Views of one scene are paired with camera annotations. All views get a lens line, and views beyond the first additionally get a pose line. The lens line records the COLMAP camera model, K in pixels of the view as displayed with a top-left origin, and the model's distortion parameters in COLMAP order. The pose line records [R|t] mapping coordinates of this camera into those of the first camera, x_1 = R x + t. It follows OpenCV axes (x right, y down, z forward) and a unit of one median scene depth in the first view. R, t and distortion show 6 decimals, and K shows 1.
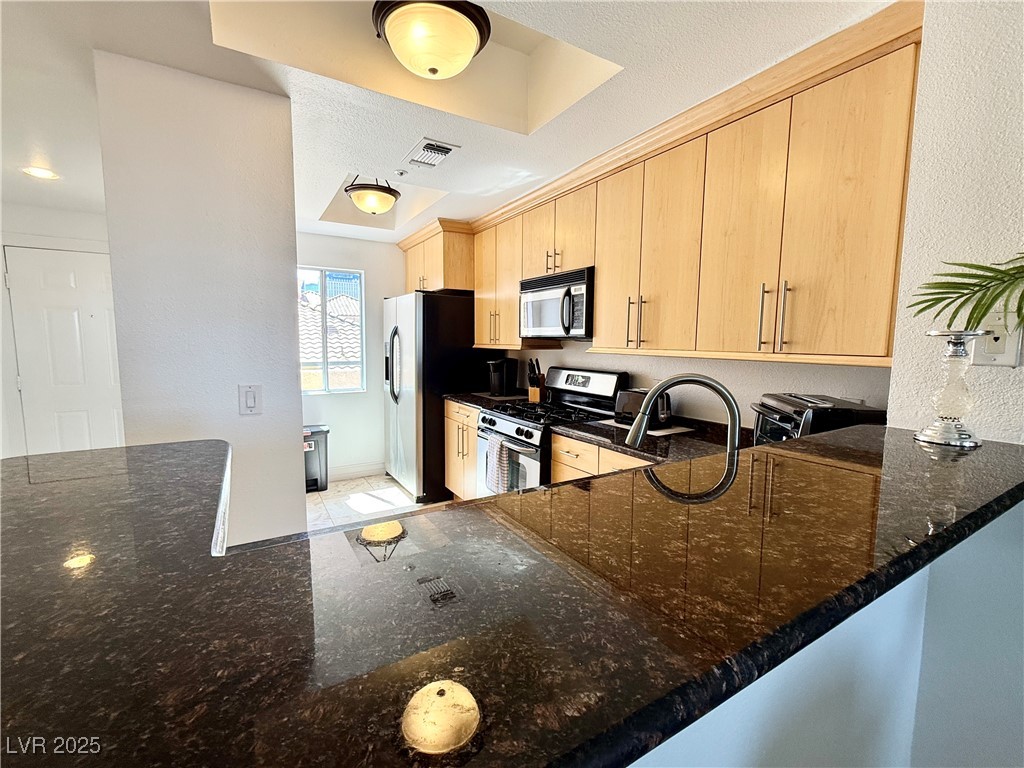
lens RADIAL K [[447.8, 0, 512.3], [0, 447.8, 384.9], [0, 0, 1]] dist [0.000217, 0.000003]
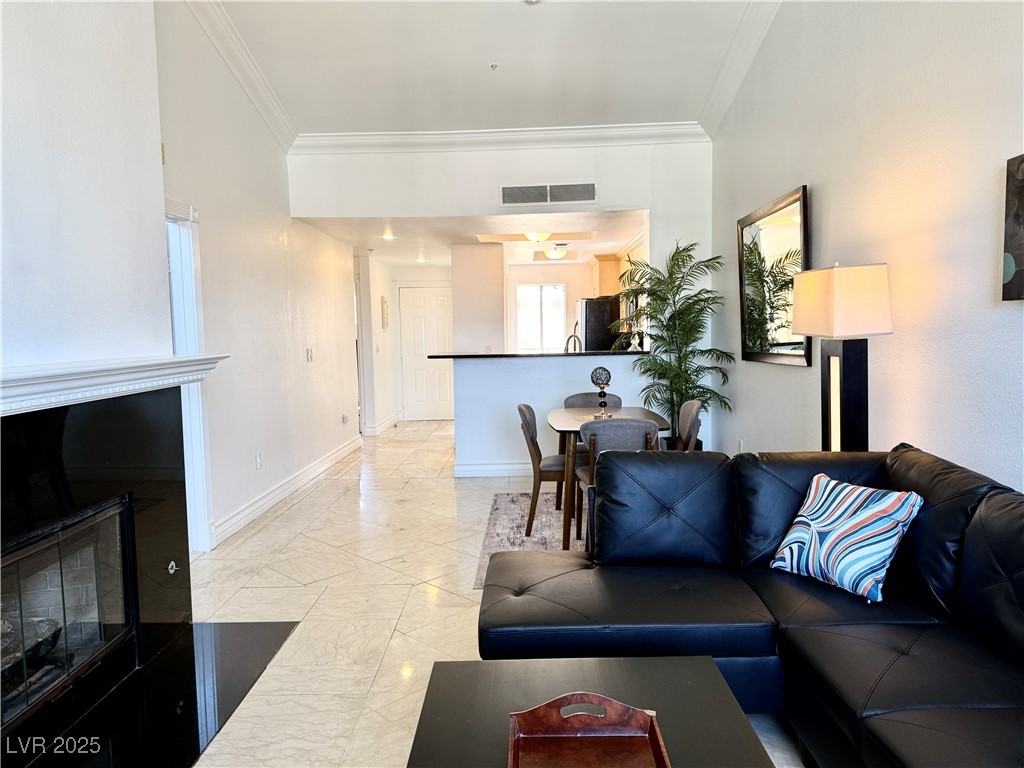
lens RADIAL K [[712.9, 0, 518.7], [0, 712.9, 388.6], [0, 0, 1]] dist [0.031364, -0.054477]
pose [[0.849160, 0.014047, -0.527949, 0.961761], [-0.023265, 0.999671, -0.010821, 0.153618], [0.527623, 0.021471, 0.849207, -1.332669]]
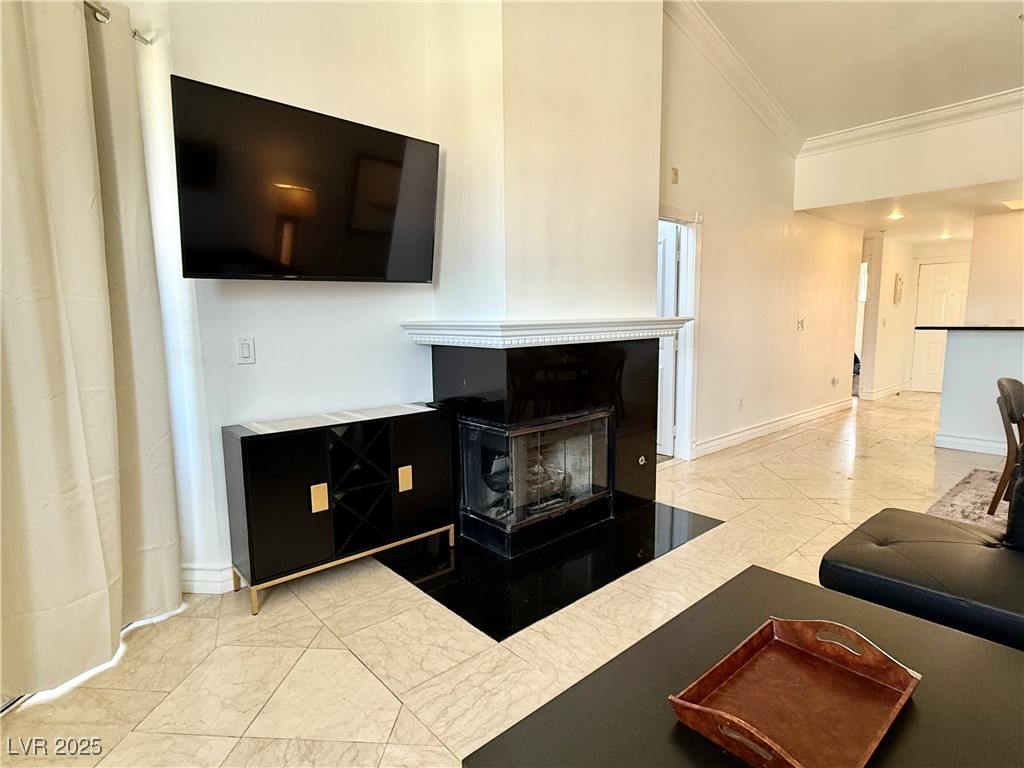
lens RADIAL K [[544.2, 0, 514.6], [0, 544.2, 383.2], [0, 0, 1]] dist [-0.005675, 0.005226]
pose [[0.164527, 0.102358, -0.981047, 1.065207], [-0.083431, 0.992481, 0.089559, 0.164283], [0.982838, 0.067114, 0.171830, -1.212643]]
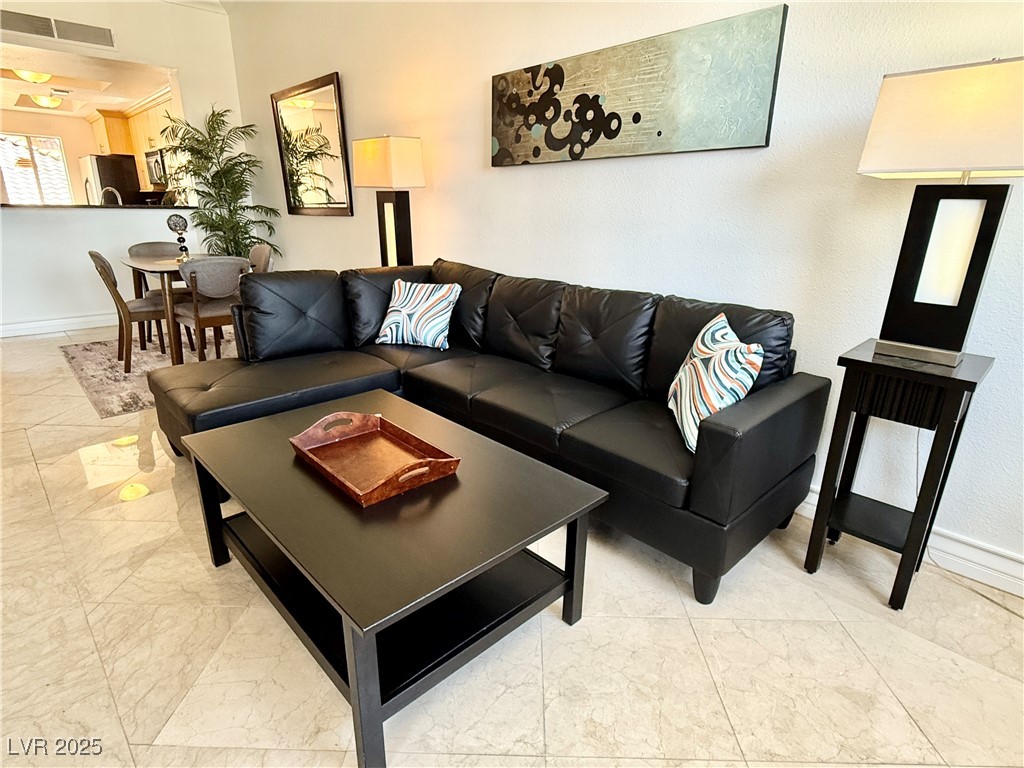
lens RADIAL K [[544.2, 0, 517.7], [0, 544.2, 384.8], [0, 0, 1]] dist [-0.005675, 0.005226]
pose [[0.973867, -0.065109, 0.217588, 0.820312], [0.016221, 0.975521, 0.219307, 0.203932], [-0.226541, -0.210046, 0.951084, -1.439528]]
